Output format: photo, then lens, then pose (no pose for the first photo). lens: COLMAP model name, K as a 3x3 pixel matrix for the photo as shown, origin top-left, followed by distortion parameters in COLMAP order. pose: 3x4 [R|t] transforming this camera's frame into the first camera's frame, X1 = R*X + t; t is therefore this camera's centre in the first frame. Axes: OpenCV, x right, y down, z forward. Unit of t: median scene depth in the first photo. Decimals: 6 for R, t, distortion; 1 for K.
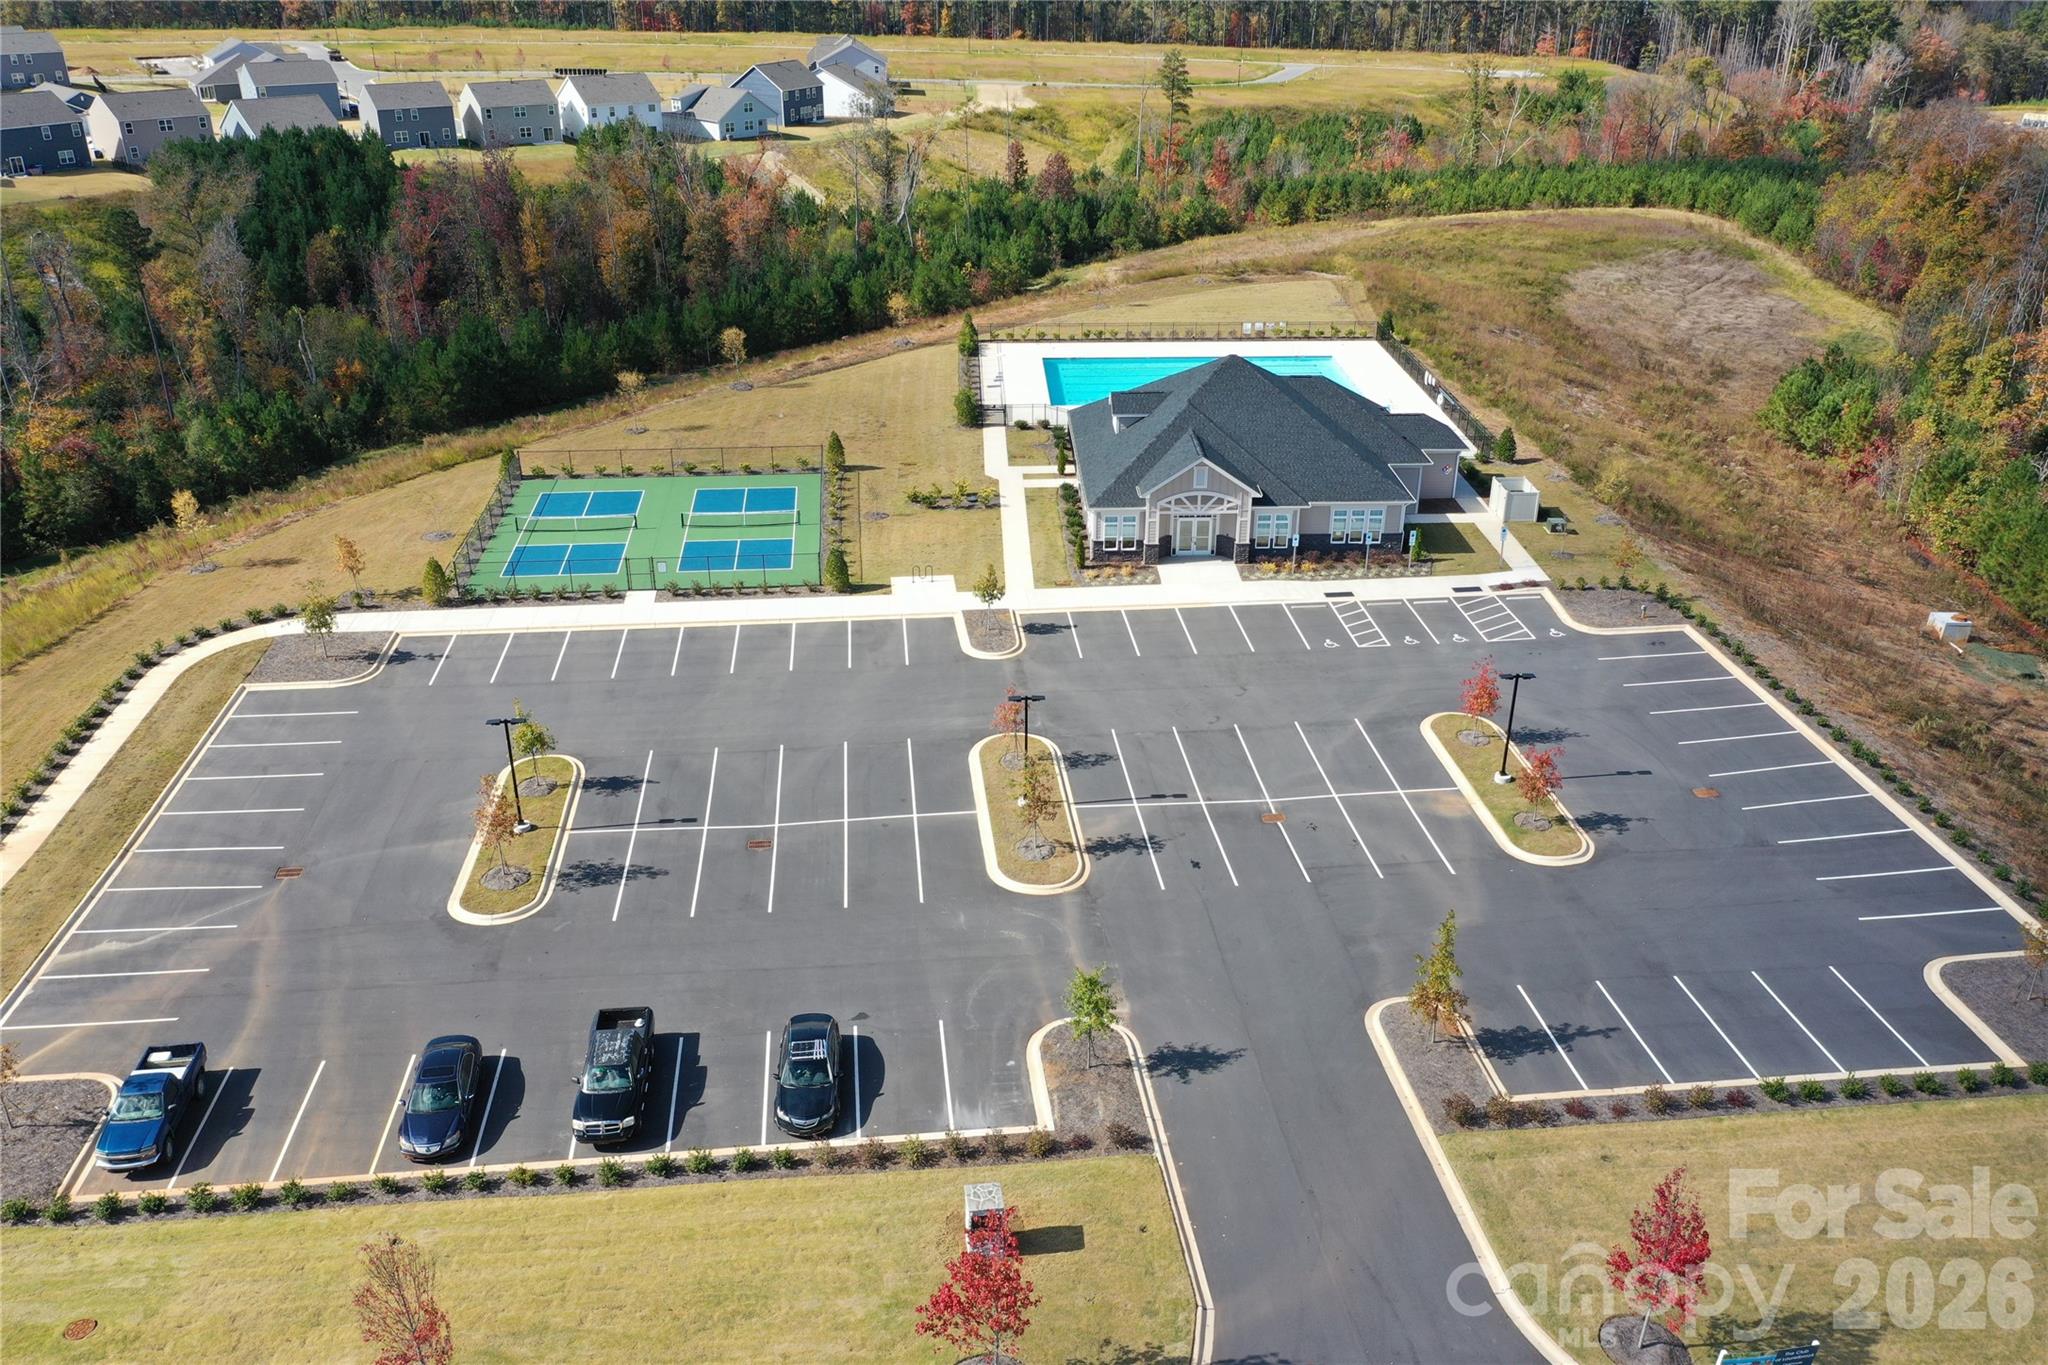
lens RADIAL K [[1609.0, 0, 1029.3], [0, 1609.0, 683.1], [0, 0, 1]] dist [0.000001, 0.014844]
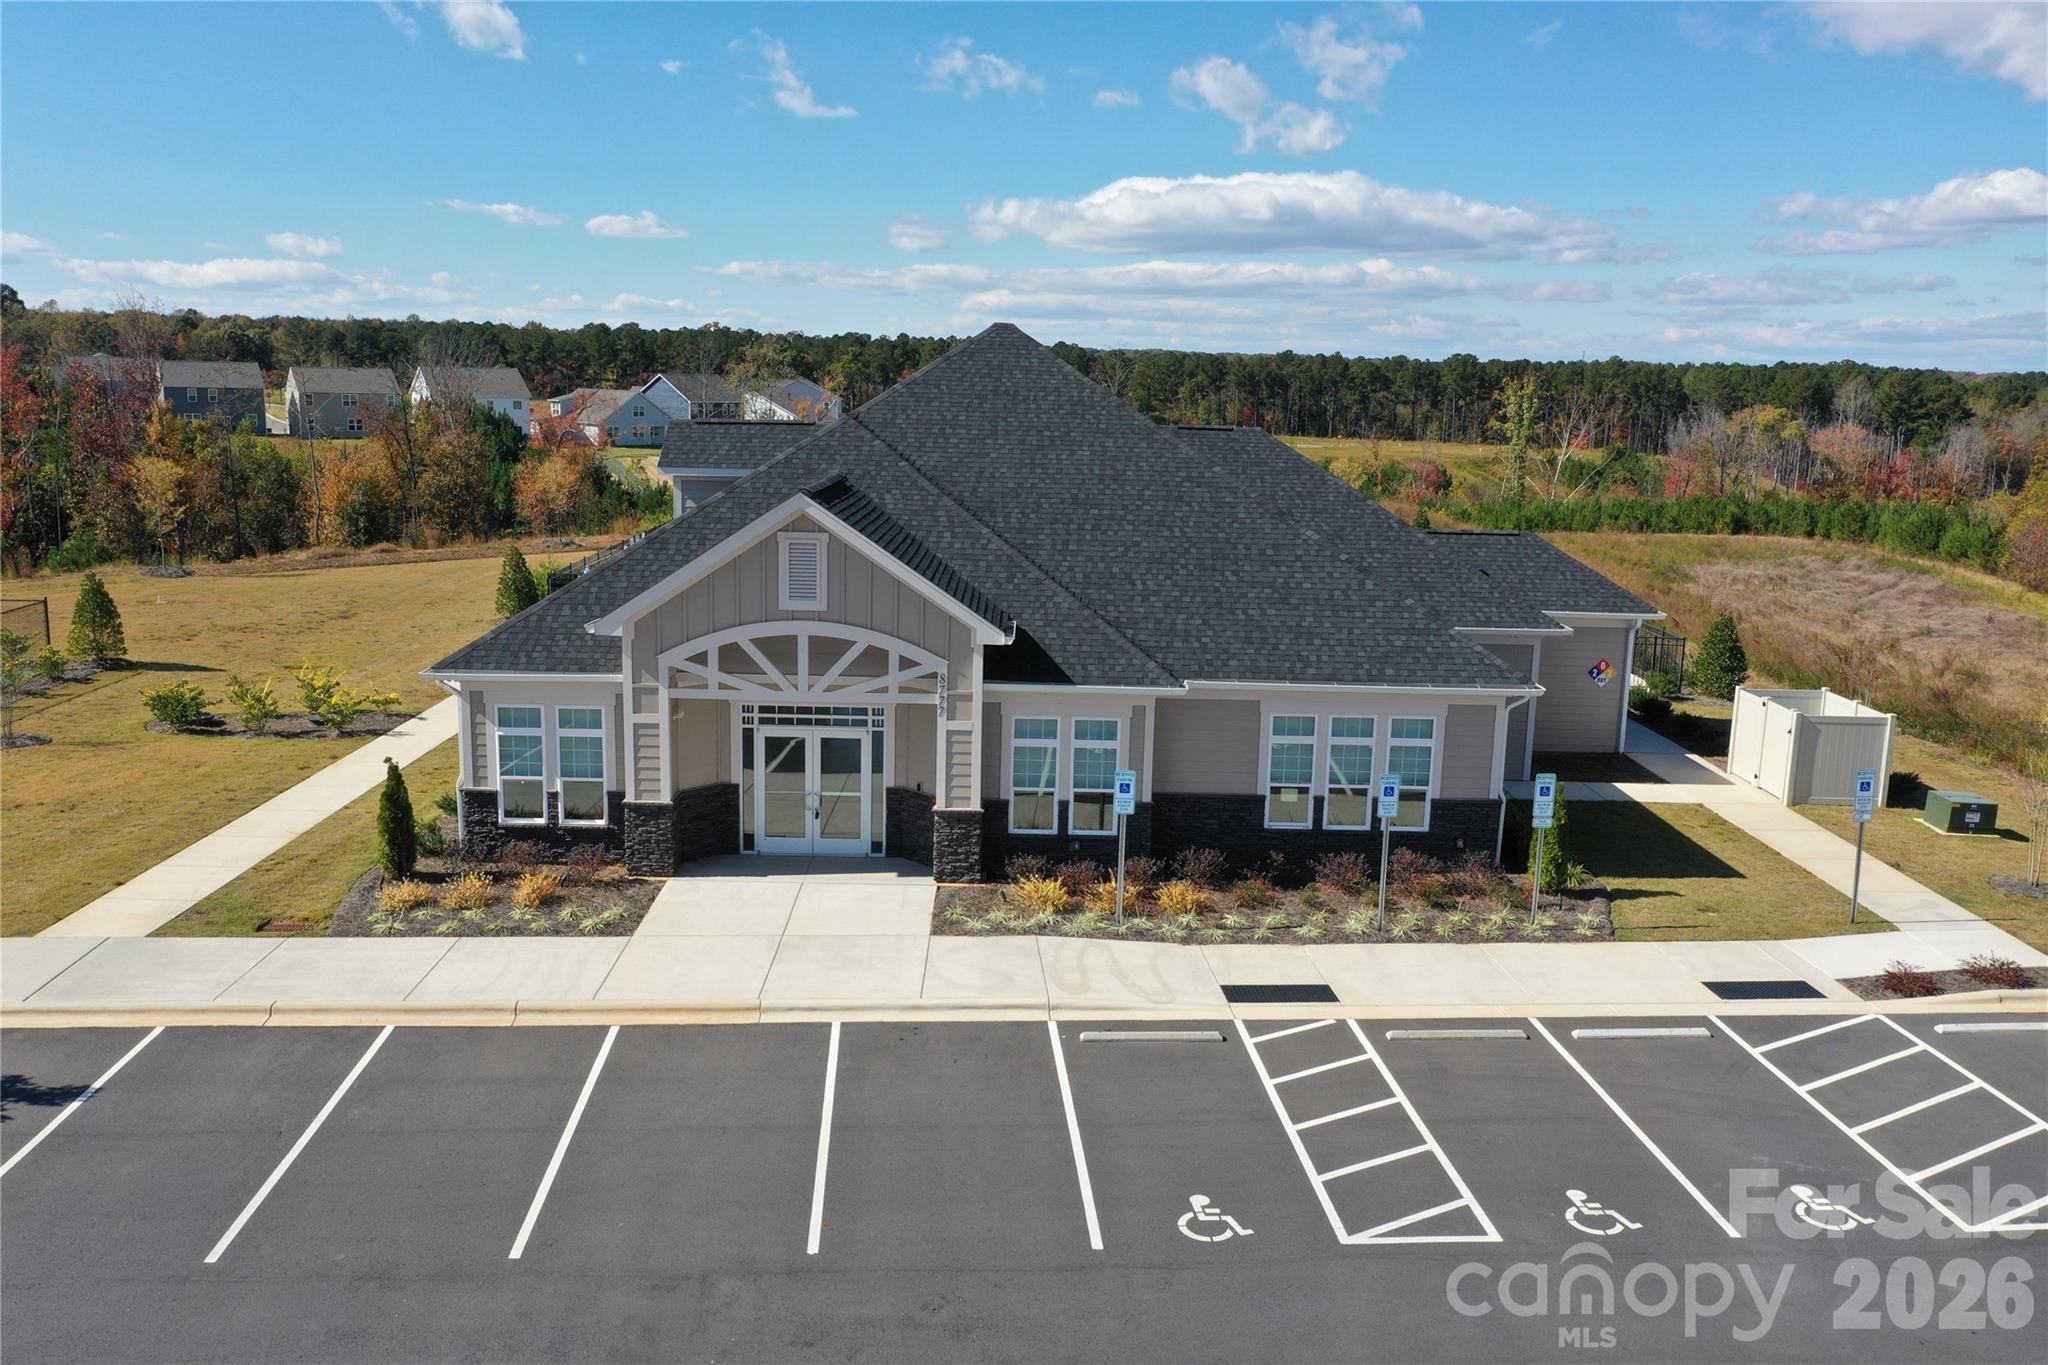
lens RADIAL K [[1609.0, 0, 1028.8], [0, 1609.0, 680.3], [0, 0, 1]] dist [0.000001, 0.014844]
pose [[0.999363, 0.025426, -0.025030, 0.153367], [-0.031122, 0.964289, -0.263016, -0.033216], [0.017448, 0.263628, 0.964467, 0.715994]]
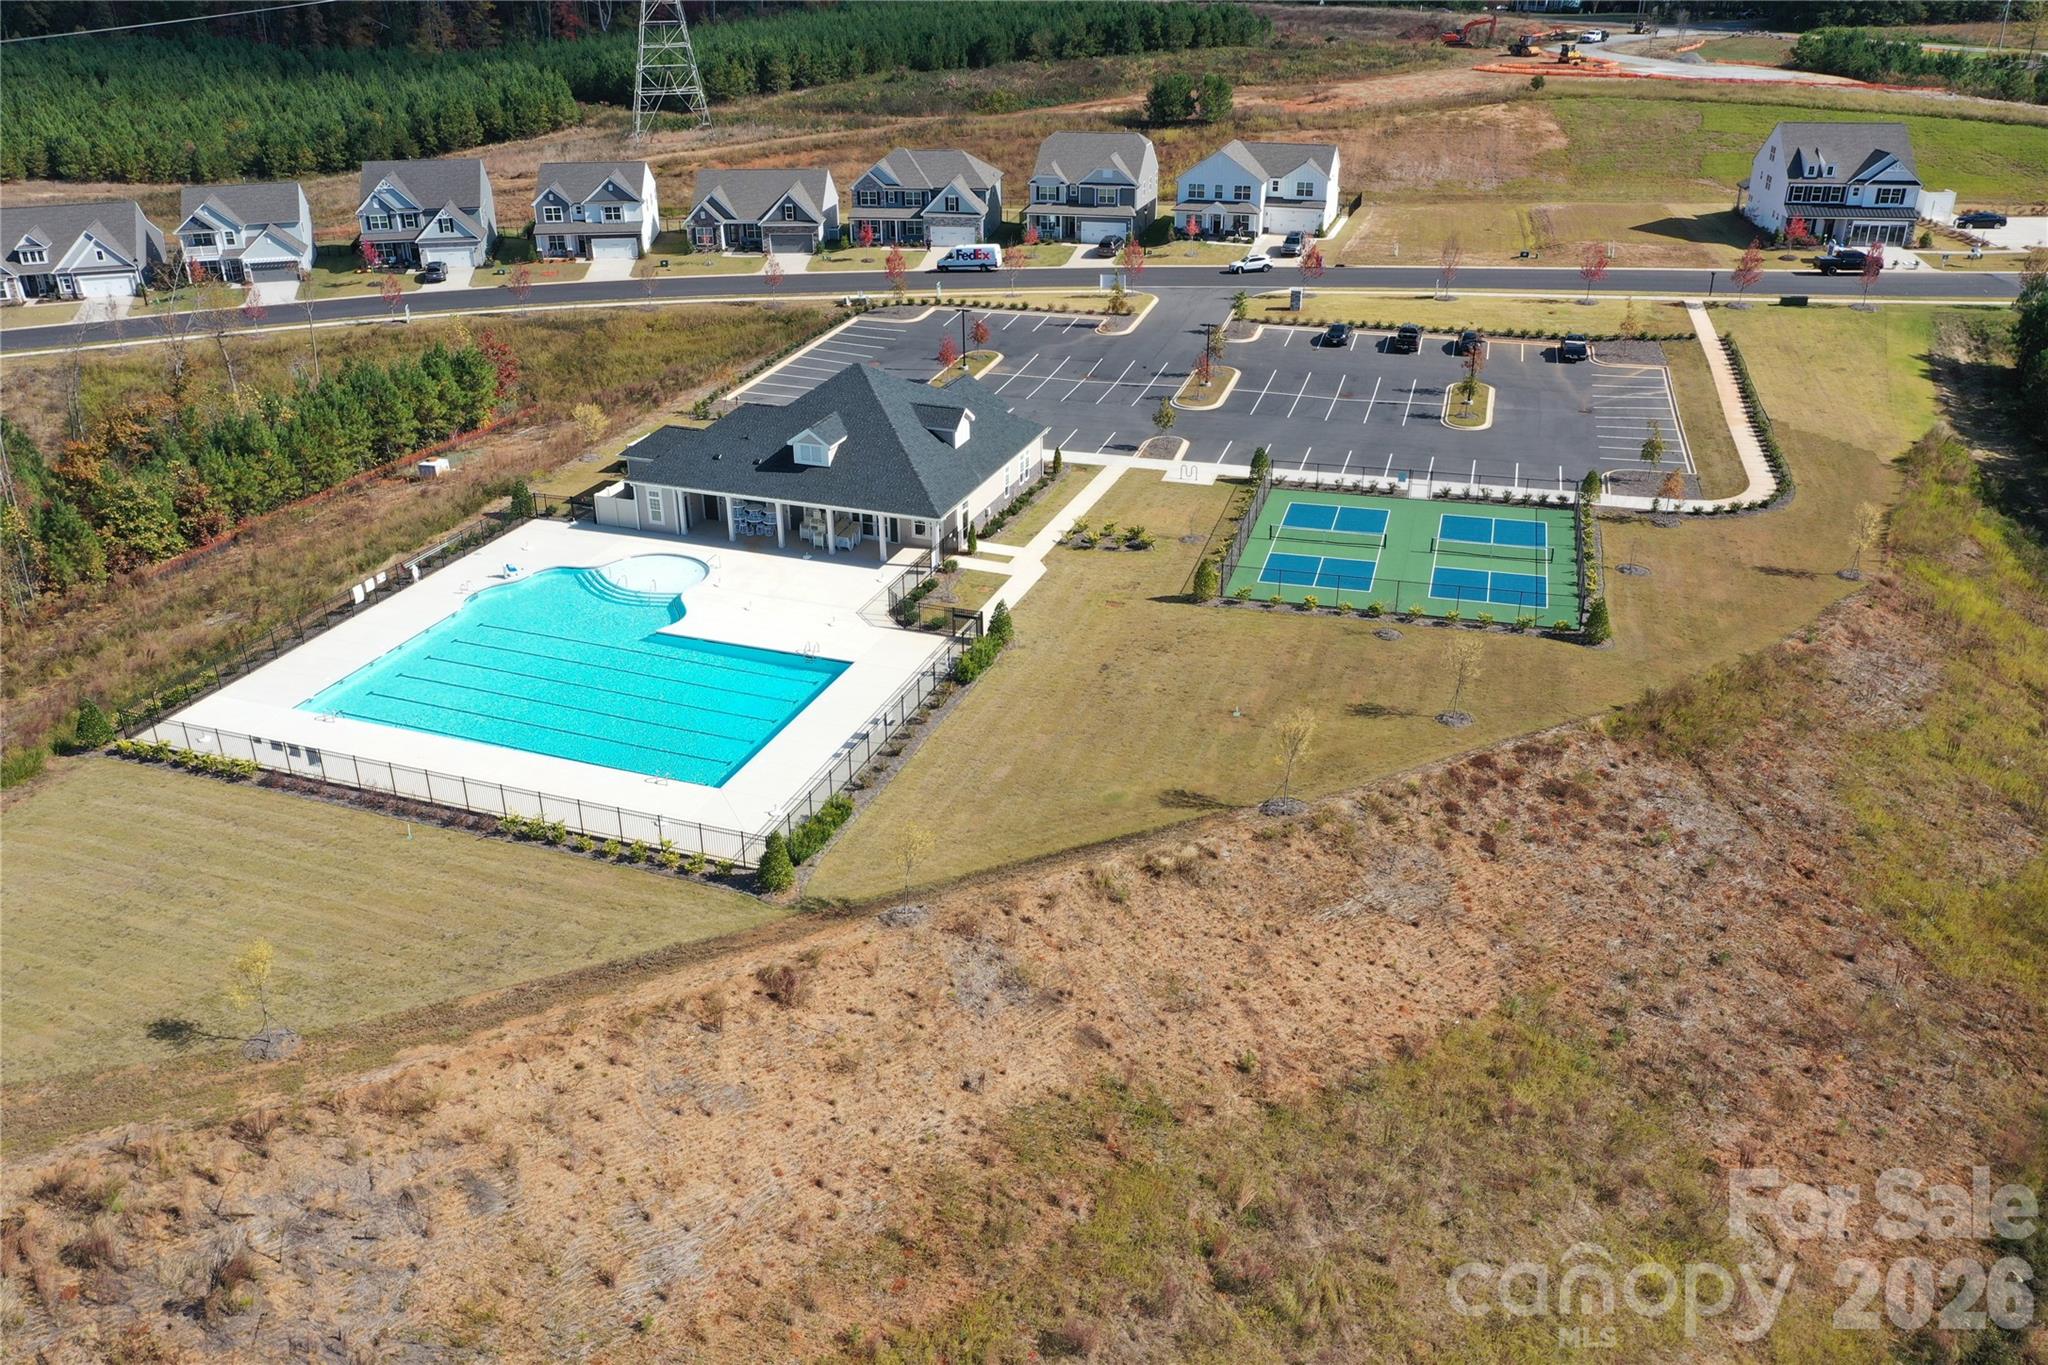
lens RADIAL K [[1609.0, 0, 1032.3], [0, 1609.0, 678.6], [0, 0, 1]] dist [0.000001, 0.014844]
pose [[-0.927664, -0.161253, 0.336805, -0.388358], [0.166949, 0.627690, 0.760351, -0.907301], [-0.334018, 0.761579, -0.555364, 1.813785]]
